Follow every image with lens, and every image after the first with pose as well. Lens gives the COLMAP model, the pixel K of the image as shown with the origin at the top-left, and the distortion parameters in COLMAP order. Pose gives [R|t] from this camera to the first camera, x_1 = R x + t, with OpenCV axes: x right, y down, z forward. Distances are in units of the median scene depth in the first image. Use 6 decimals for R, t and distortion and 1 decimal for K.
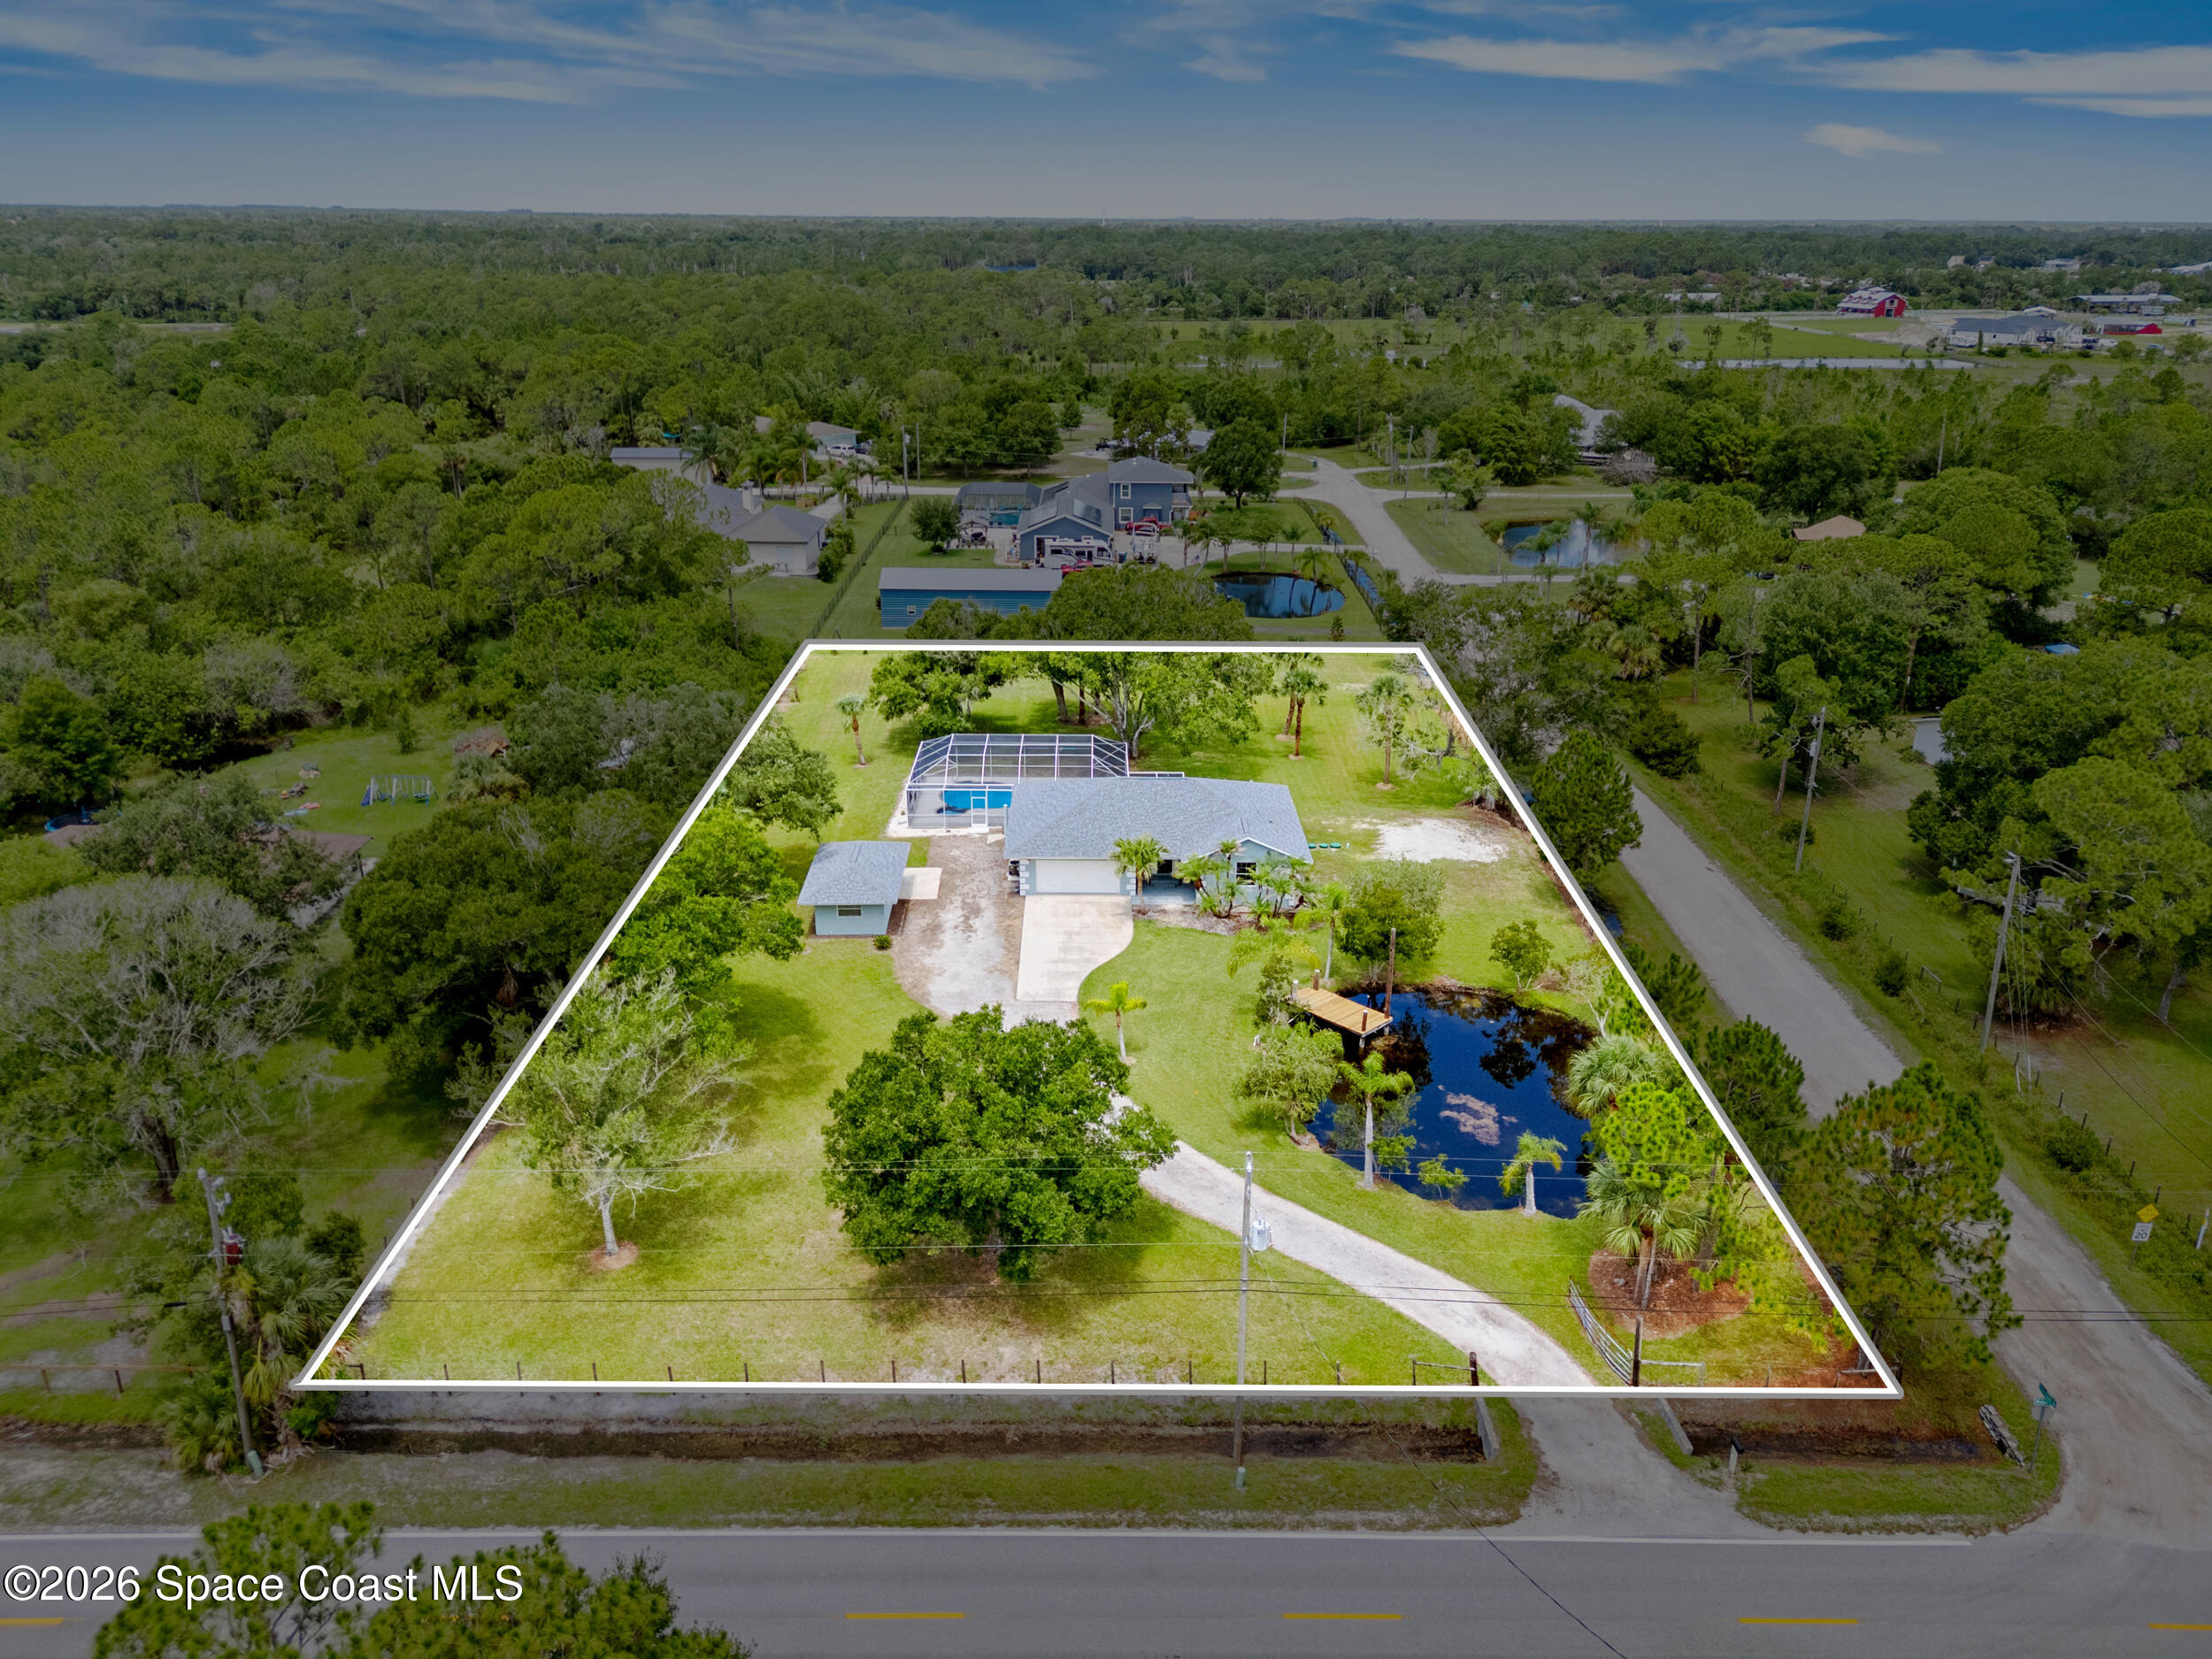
lens RADIAL K [[1644.4, 0, 1106.0], [0, 1644.4, 829.5], [0, 0, 1]] dist [0.056258, -0.053279]
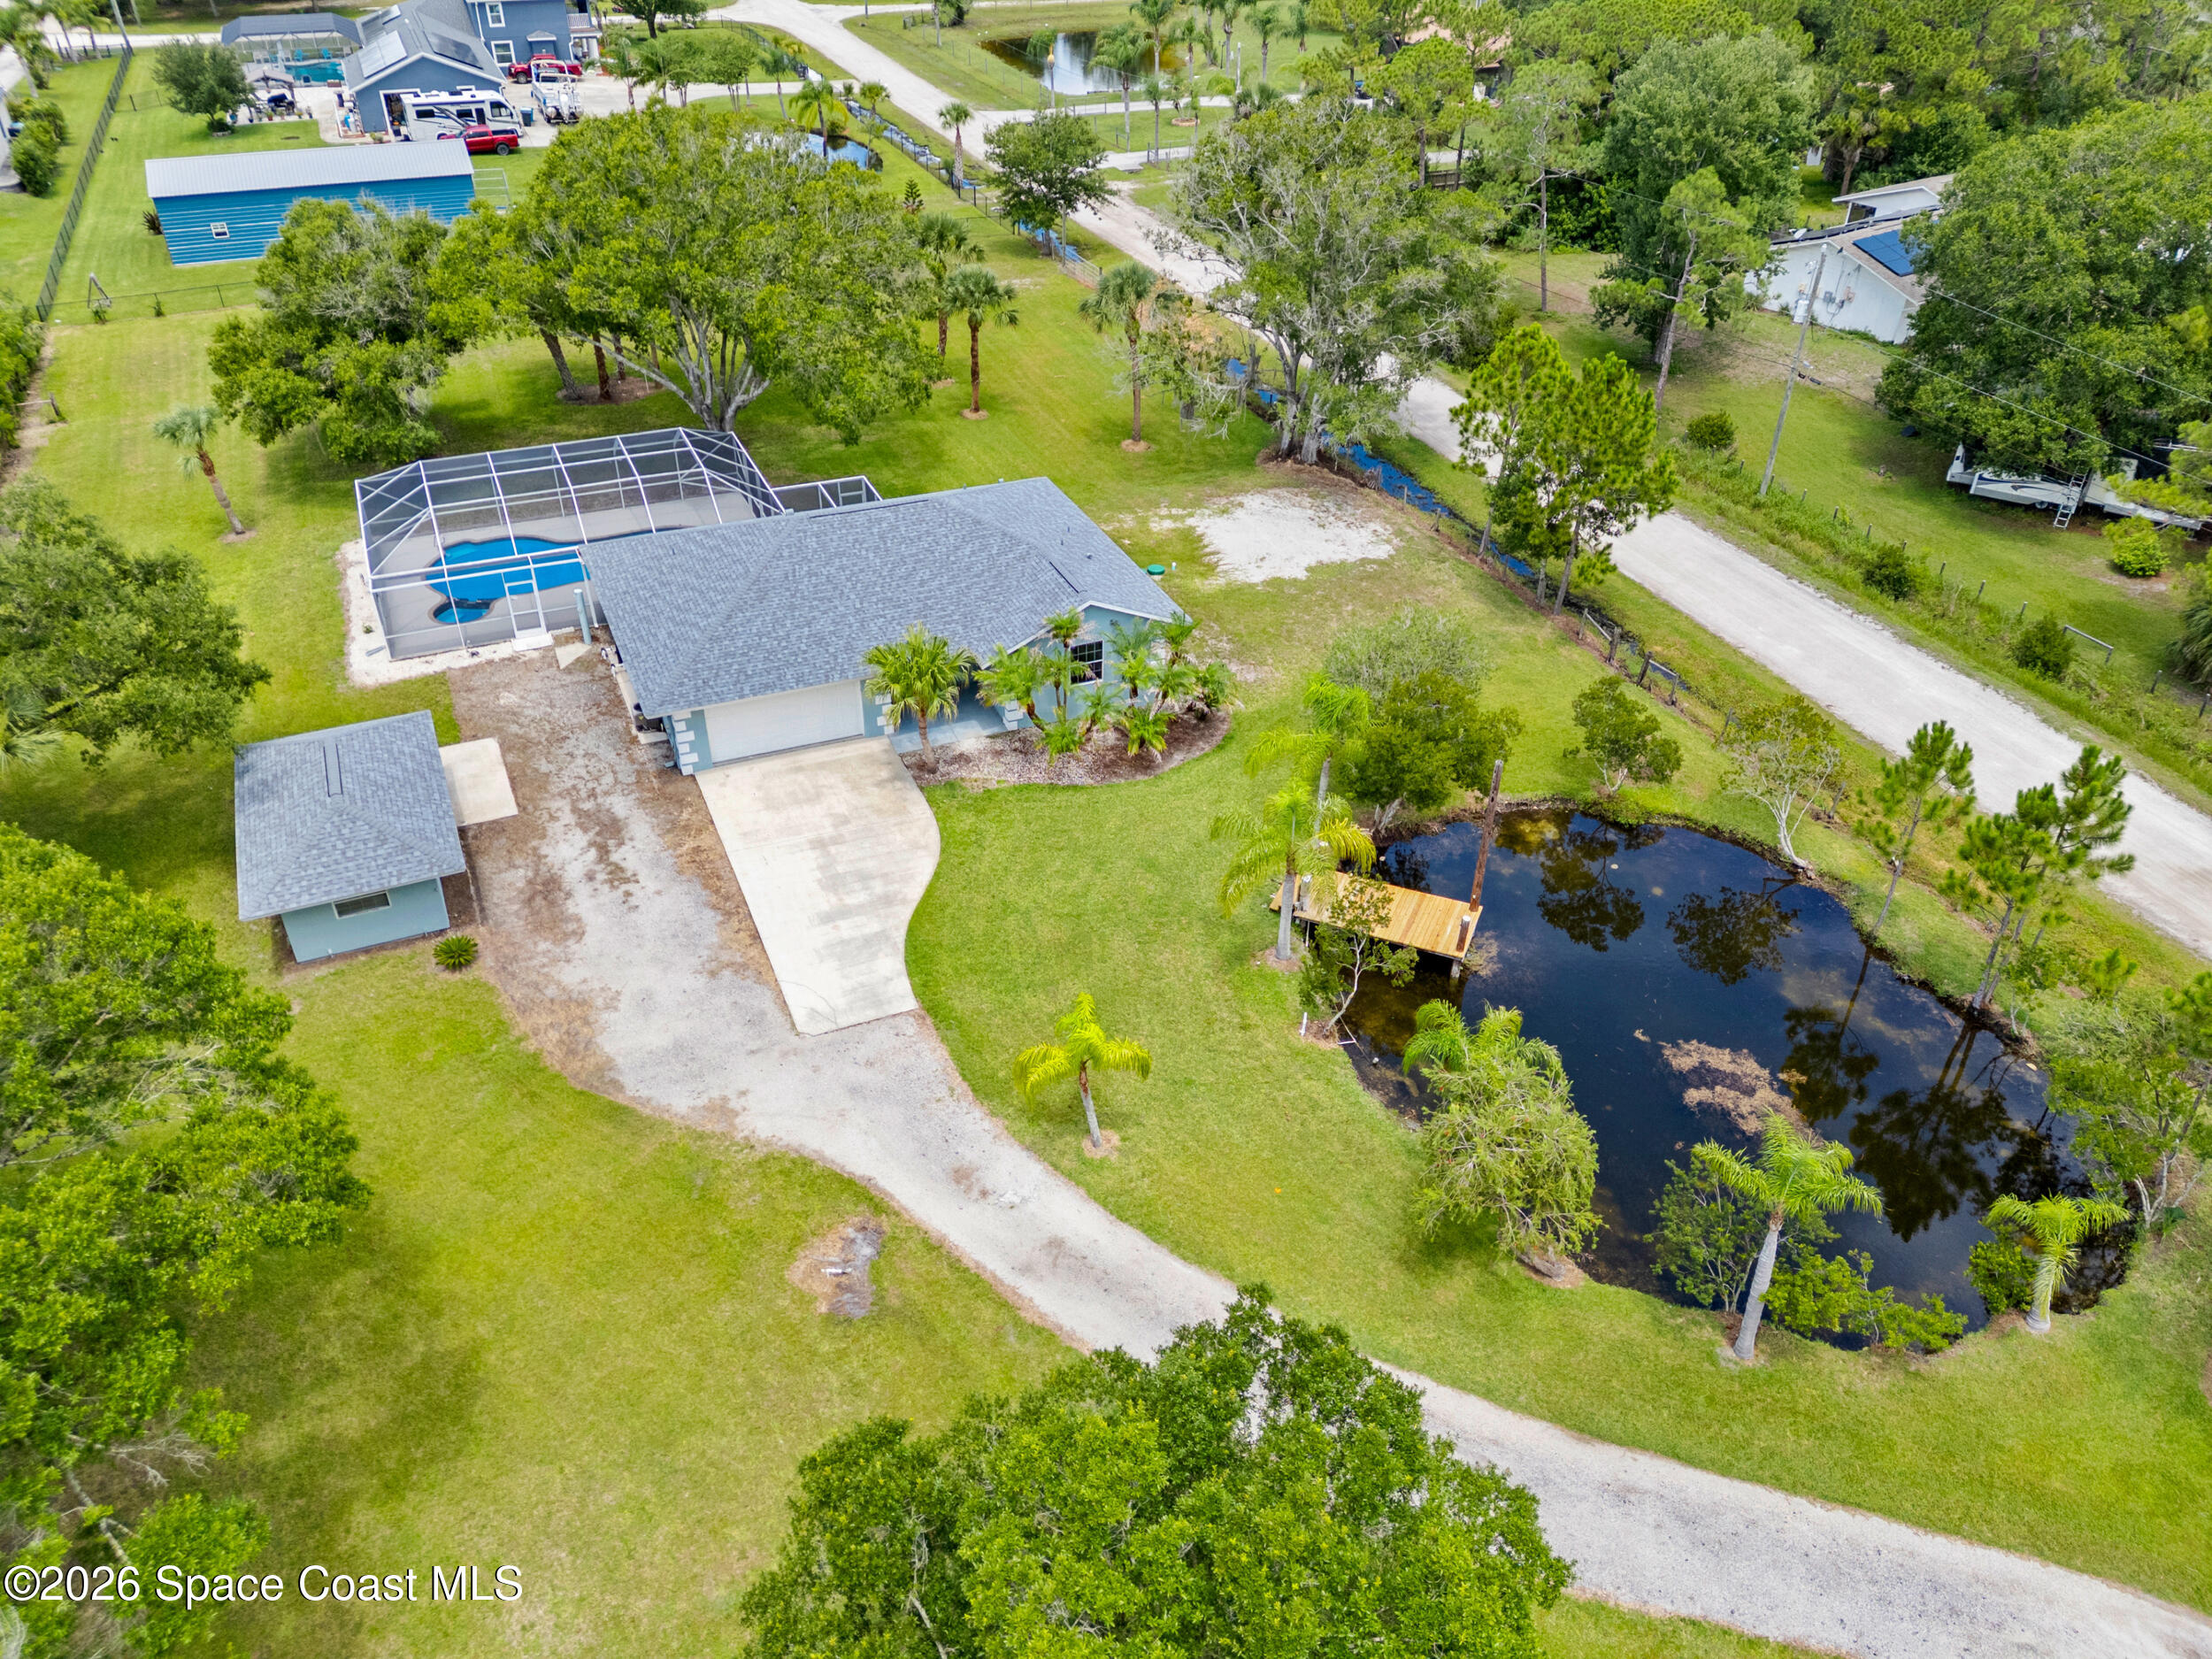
lens RADIAL K [[1644.4, 0, 1106.0], [0, 1644.4, 829.5], [0, 0, 1]] dist [0.056258, -0.053279]
pose [[0.921707, -0.216321, 0.321965, -0.083585], [0.133768, 0.956397, 0.259635, -0.051789], [-0.364091, -0.196238, 0.910455, 0.380890]]
